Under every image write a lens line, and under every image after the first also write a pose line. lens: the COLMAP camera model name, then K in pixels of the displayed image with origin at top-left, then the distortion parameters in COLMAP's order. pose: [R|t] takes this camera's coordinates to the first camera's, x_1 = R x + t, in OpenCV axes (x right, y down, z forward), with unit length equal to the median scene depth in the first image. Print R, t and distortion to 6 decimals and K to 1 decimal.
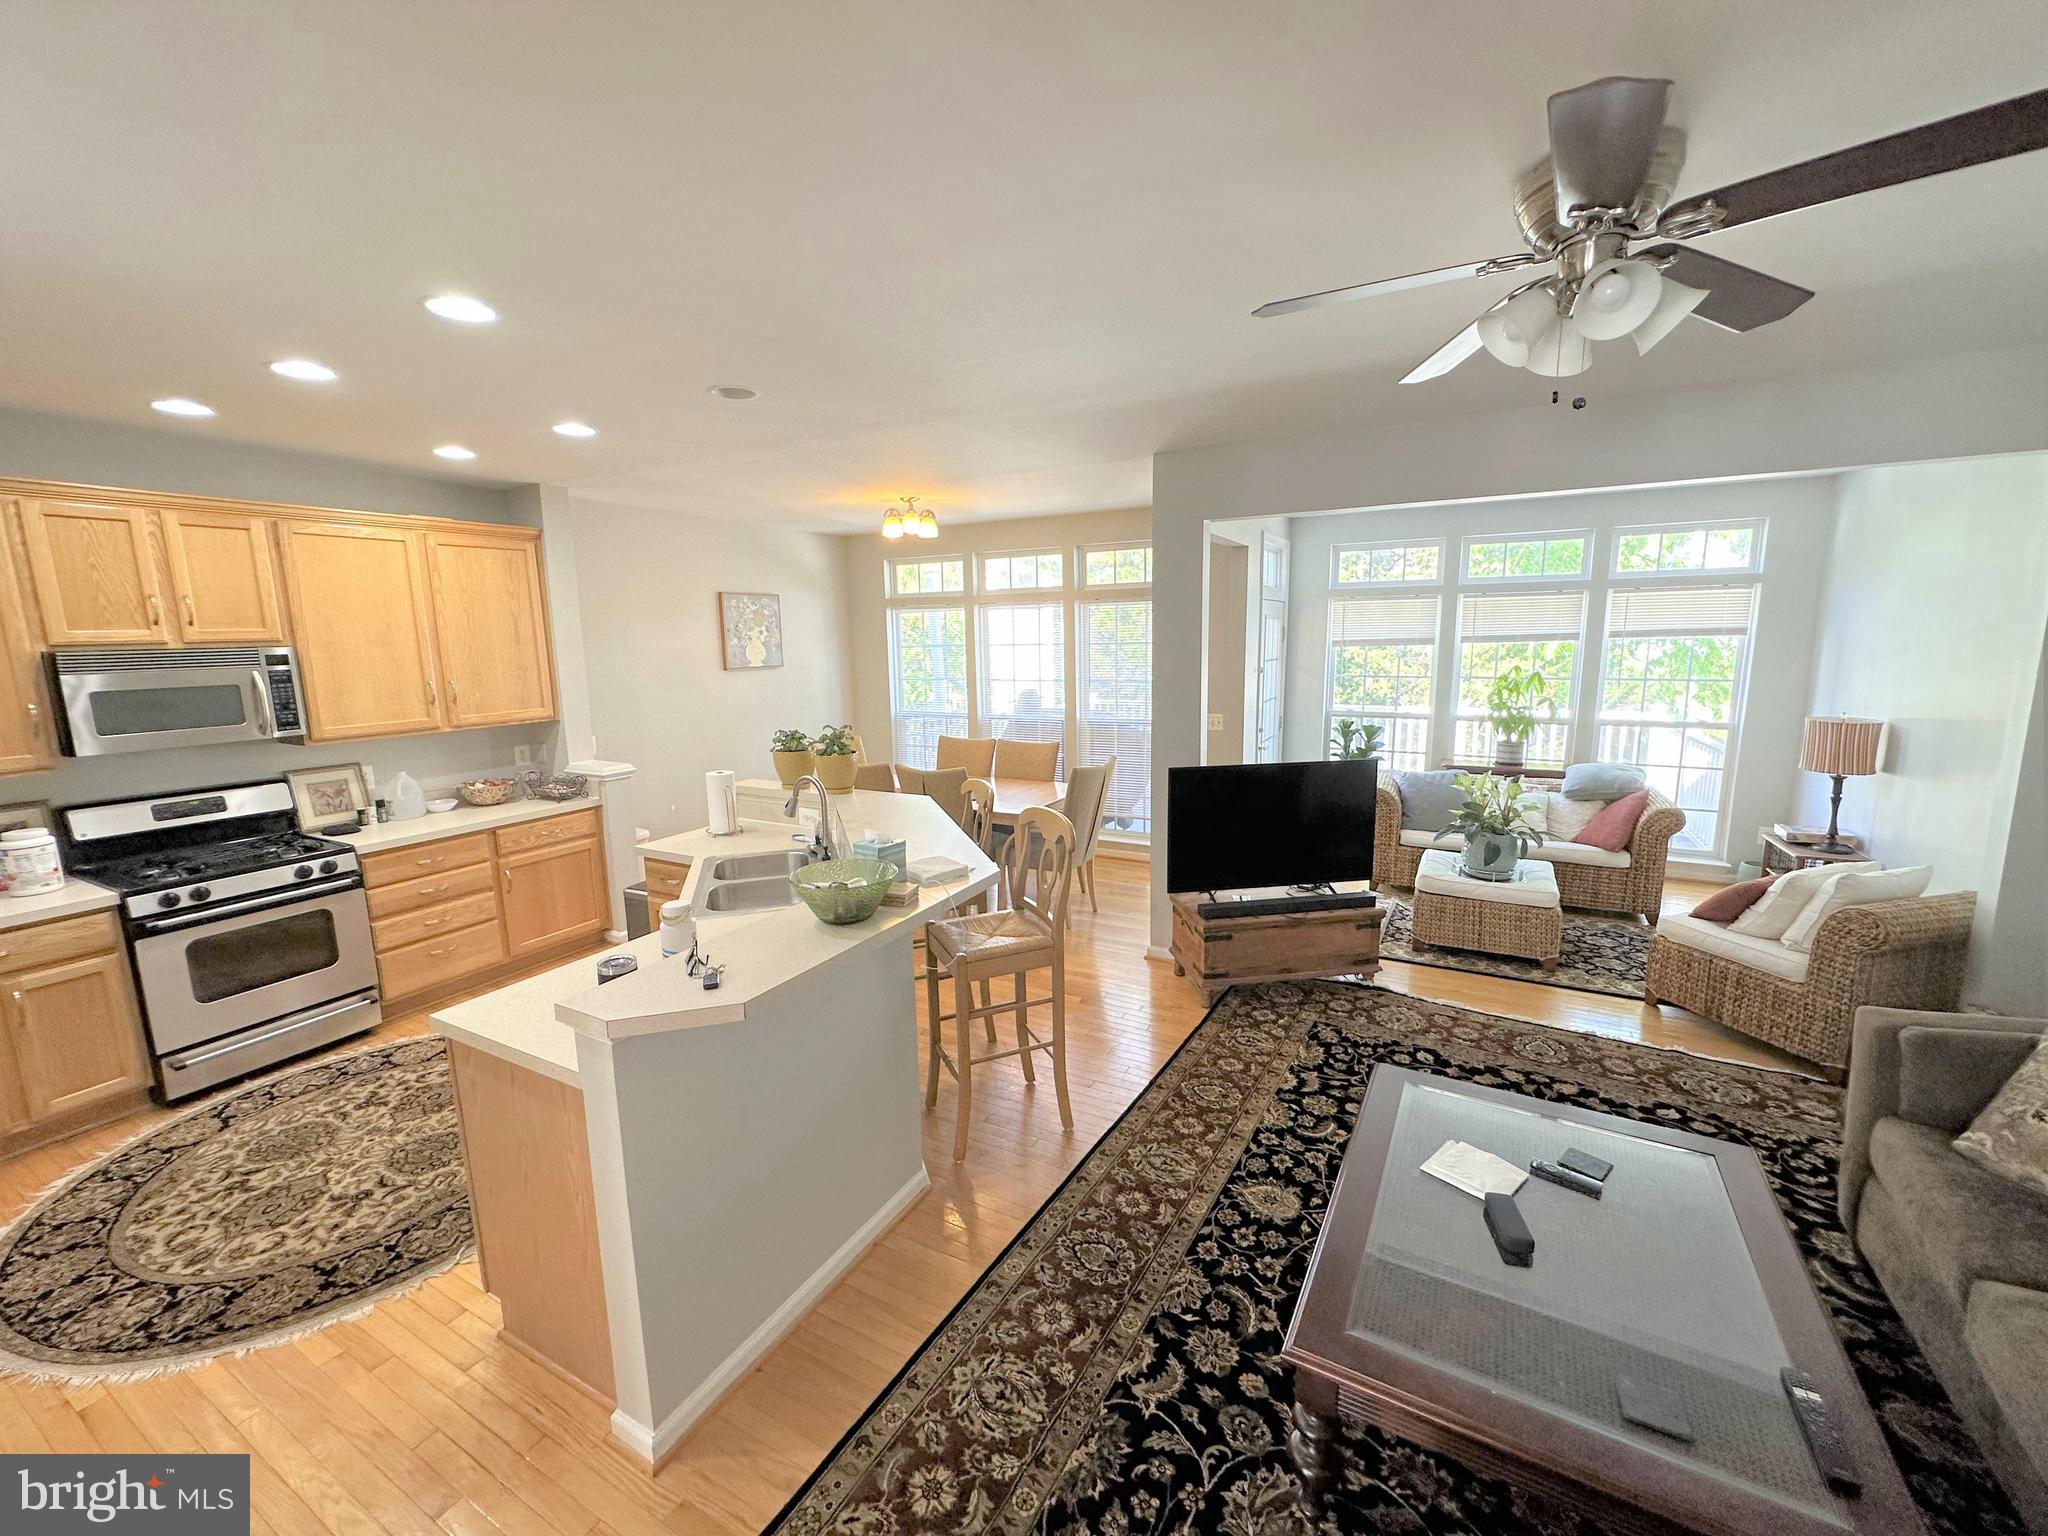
lens RADIAL K [[816.8, 0, 1021.8], [0, 816.8, 767.1], [0, 0, 1]] dist [-0.006874, 0.002297]
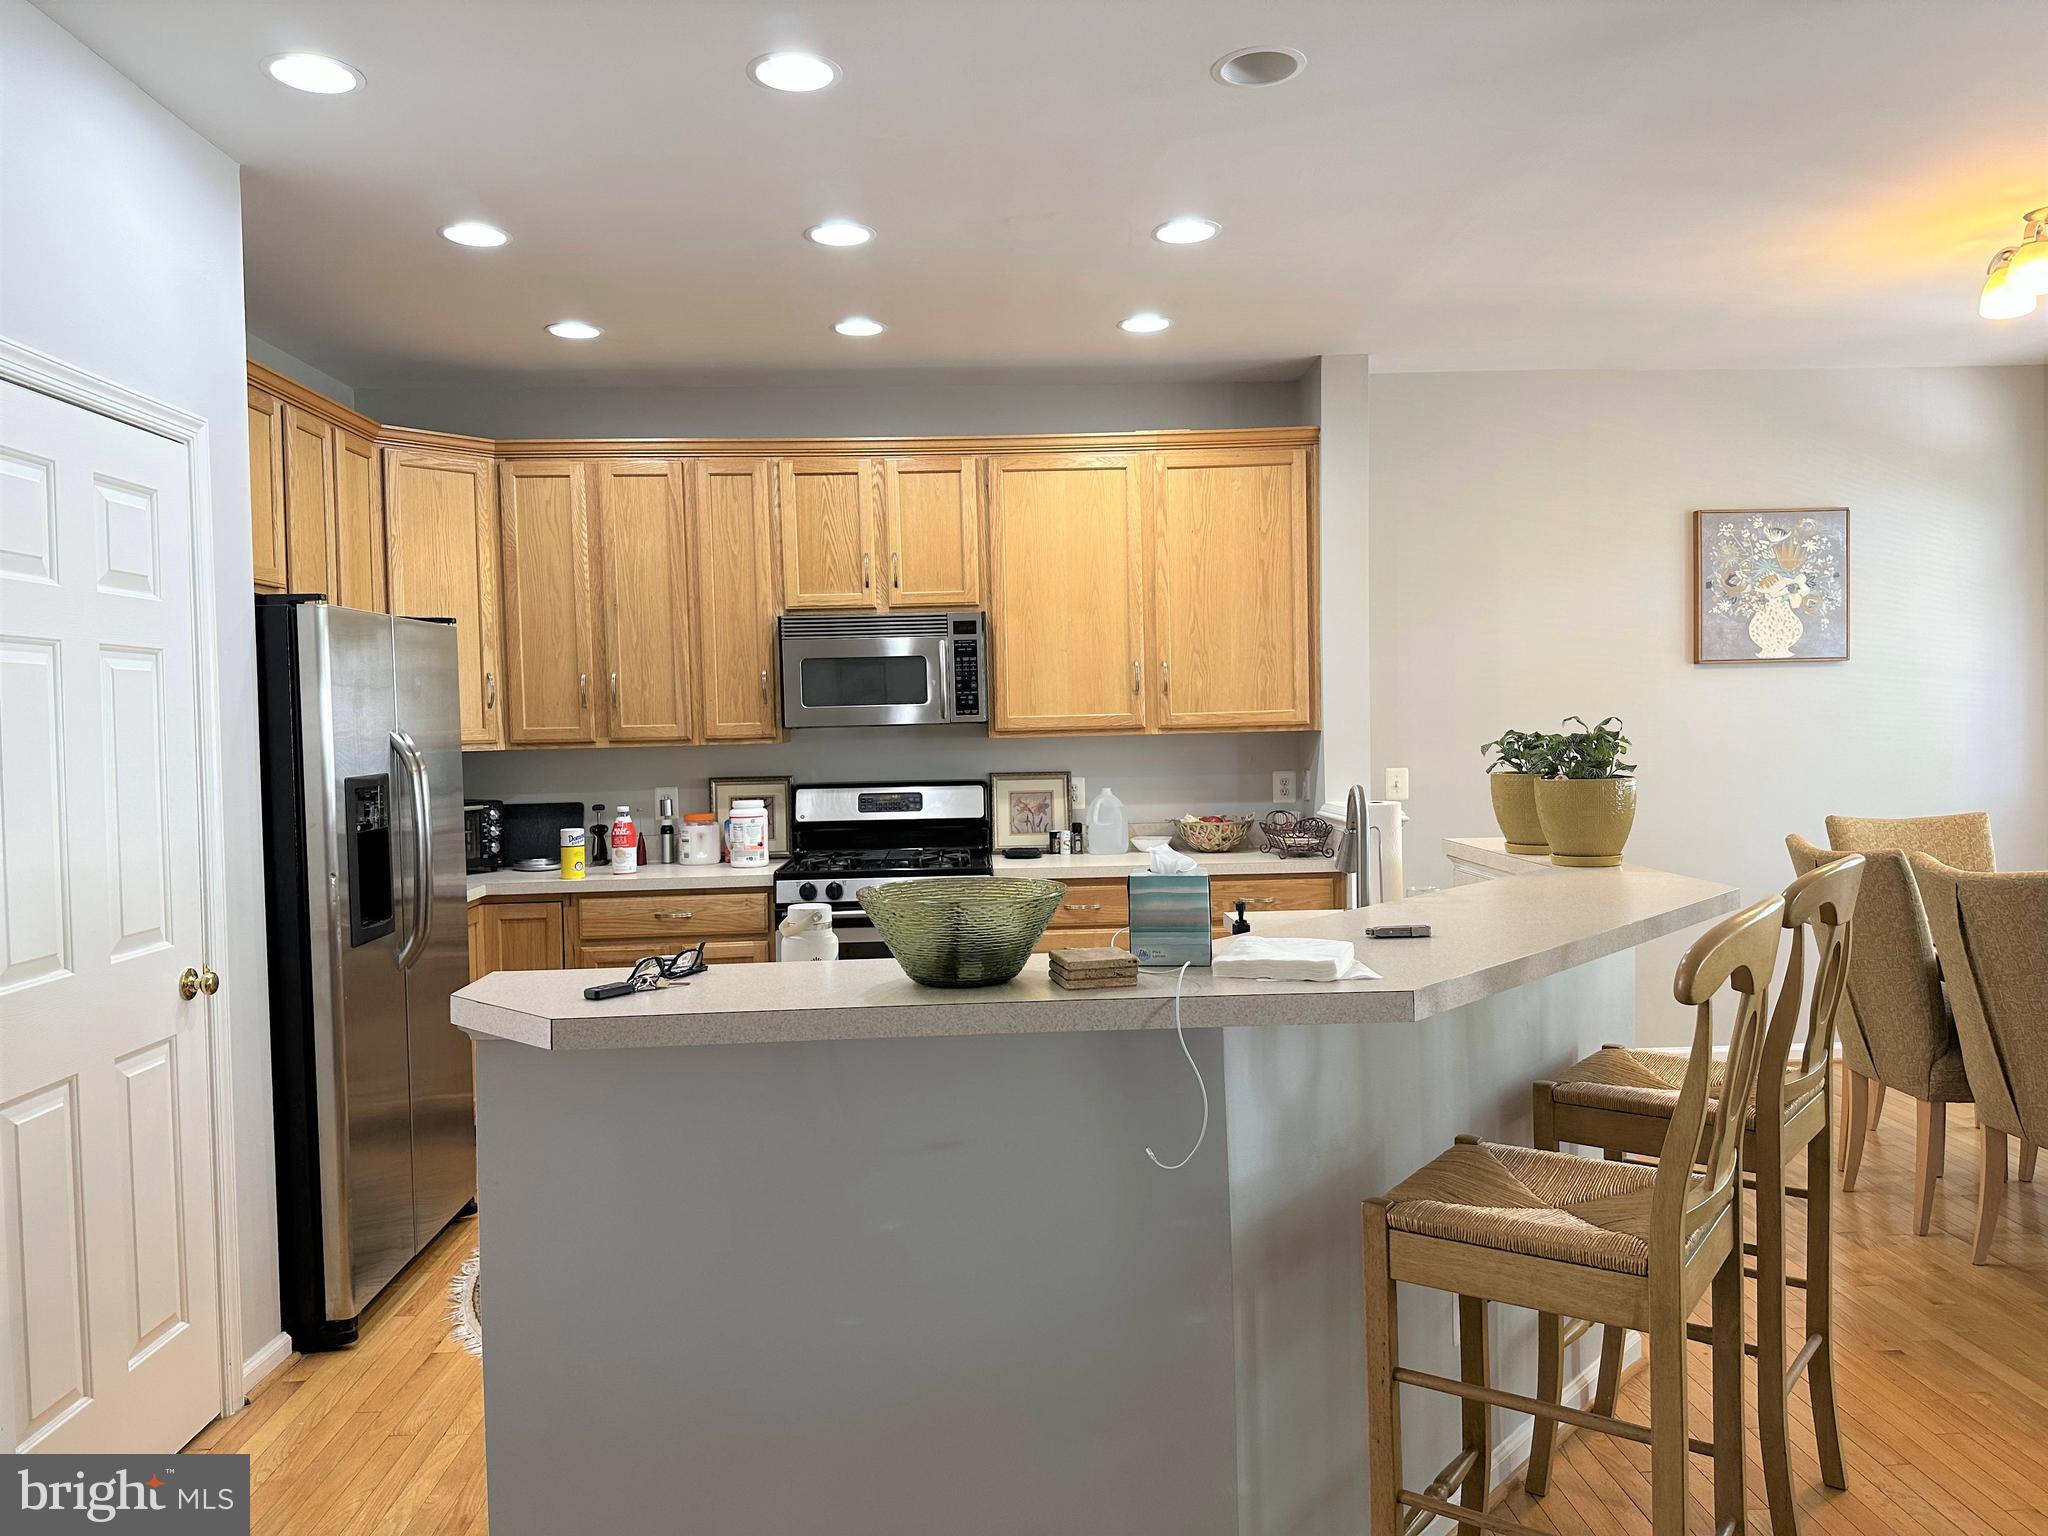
lens RADIAL K [[1430.6, 0, 1005.2], [0, 1430.6, 766.3], [0, 0, 1]] dist [0.050330, -0.054194]
pose [[0.497043, 0.031573, -0.867151, 0.373964], [-0.127250, 0.991186, -0.036849, 0.057700], [0.858345, 0.128660, 0.496680, 0.381938]]
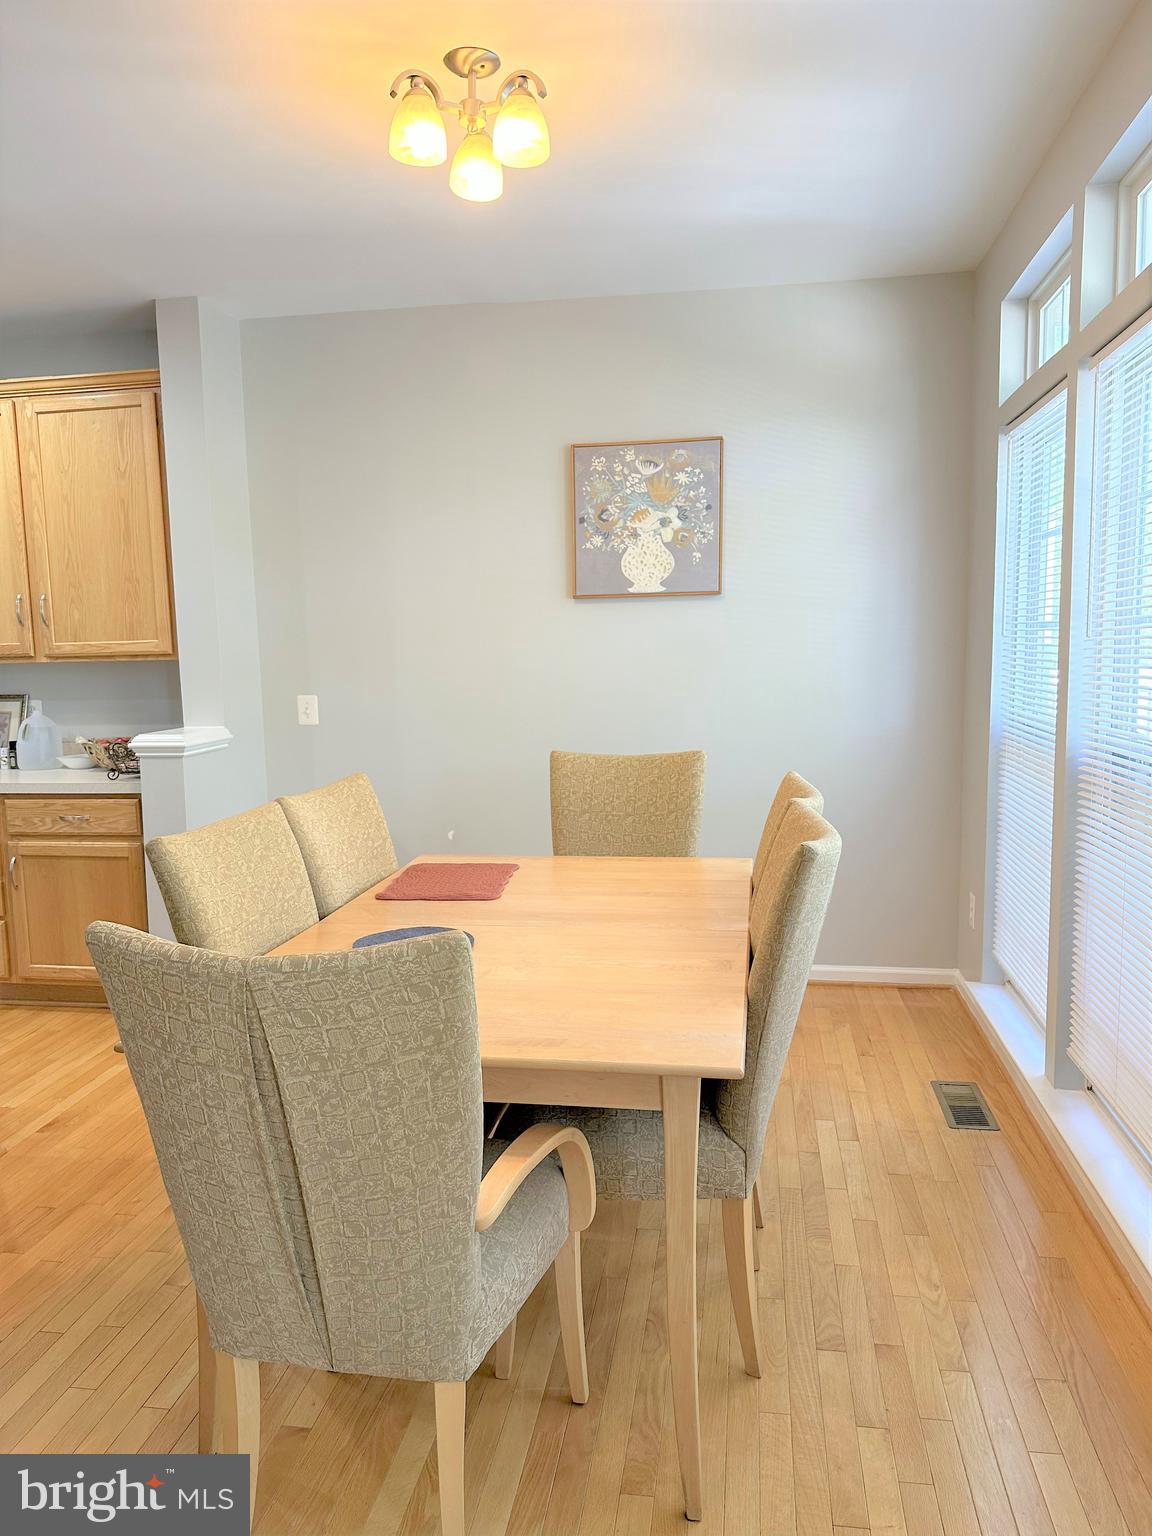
lens RADIAL K [[1072.9, 0, 566.9], [0, 1072.9, 771.1], [0, 0, 1]] dist [0.050330, -0.054194]
pose [[0.326227, 0.109328, -0.938948, 0.536512], [-0.143174, 0.987545, 0.065243, -0.103718], [0.934386, 0.113149, 0.337817, 1.473152]]
